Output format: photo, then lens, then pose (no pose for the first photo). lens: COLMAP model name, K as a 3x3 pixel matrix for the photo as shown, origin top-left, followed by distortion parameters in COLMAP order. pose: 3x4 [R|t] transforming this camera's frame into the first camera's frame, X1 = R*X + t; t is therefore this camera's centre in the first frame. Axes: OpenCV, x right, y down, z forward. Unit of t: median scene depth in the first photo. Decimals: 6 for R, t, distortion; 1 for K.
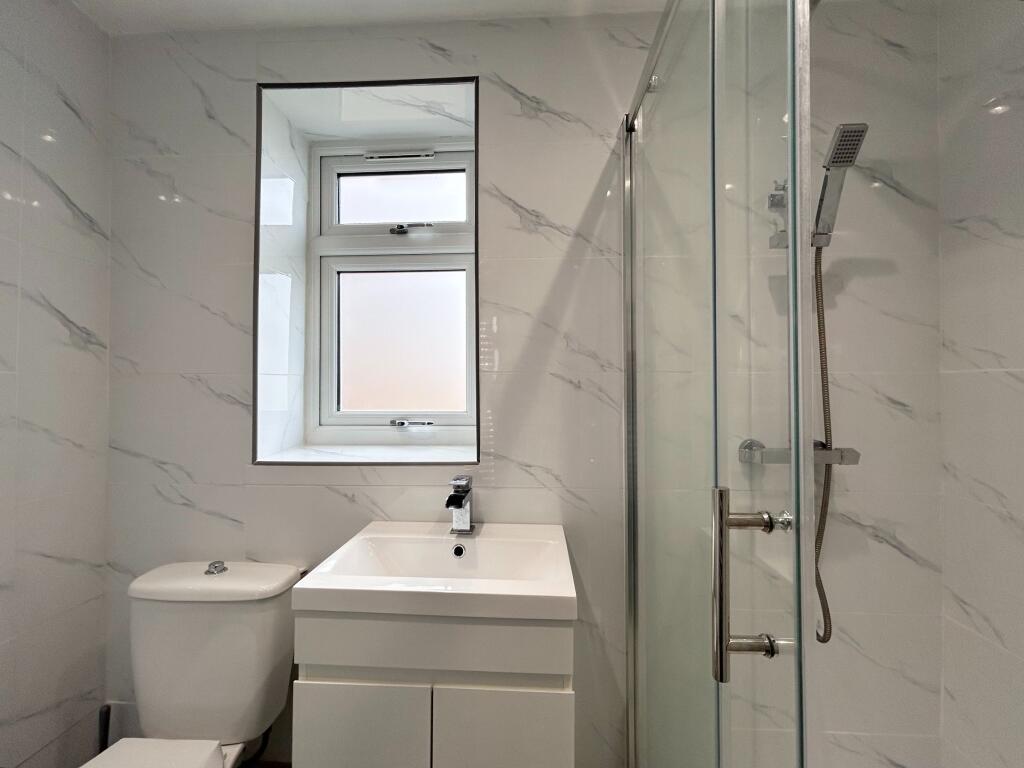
lens RADIAL K [[440.7, 0, 510.7], [0, 440.7, 384.1], [0, 0, 1]] dist [-0.001408, -0.000132]
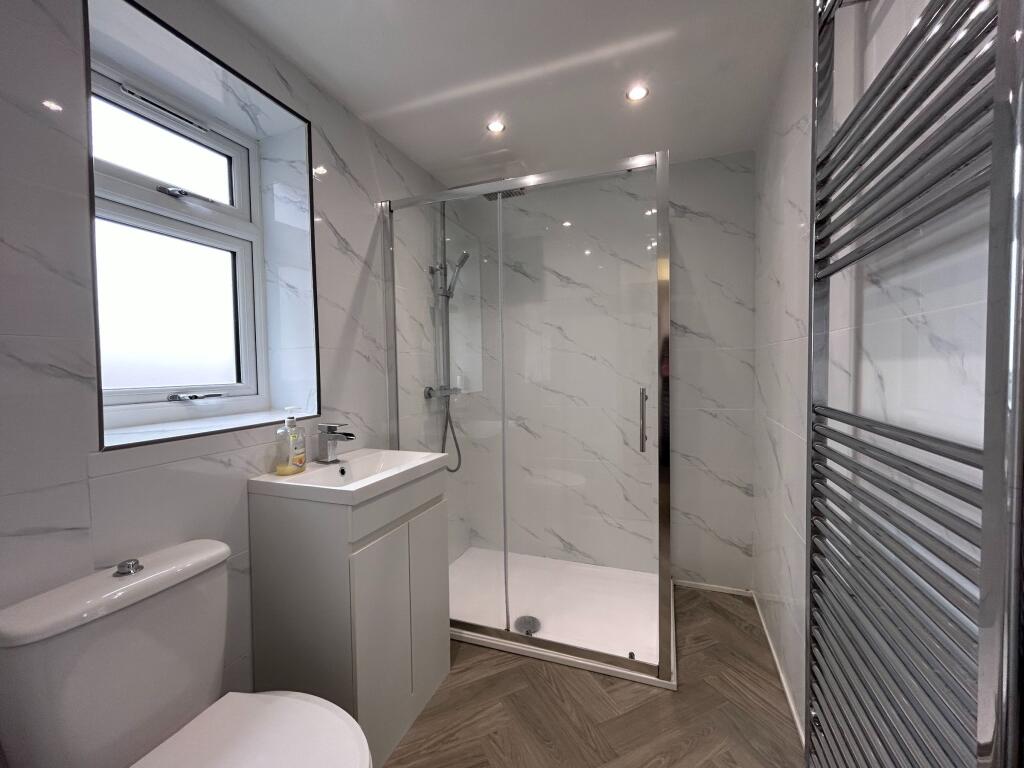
lens RADIAL K [[420.0, 0, 512.0], [0, 420.0, 382.5], [0, 0, 1]] dist [0.001124, -0.000146]
pose [[0.299041, -0.038541, 0.953462, -1.125678], [0.010700, 0.999257, 0.037036, 0.037140], [-0.954180, -0.000873, 0.299231, 0.052929]]
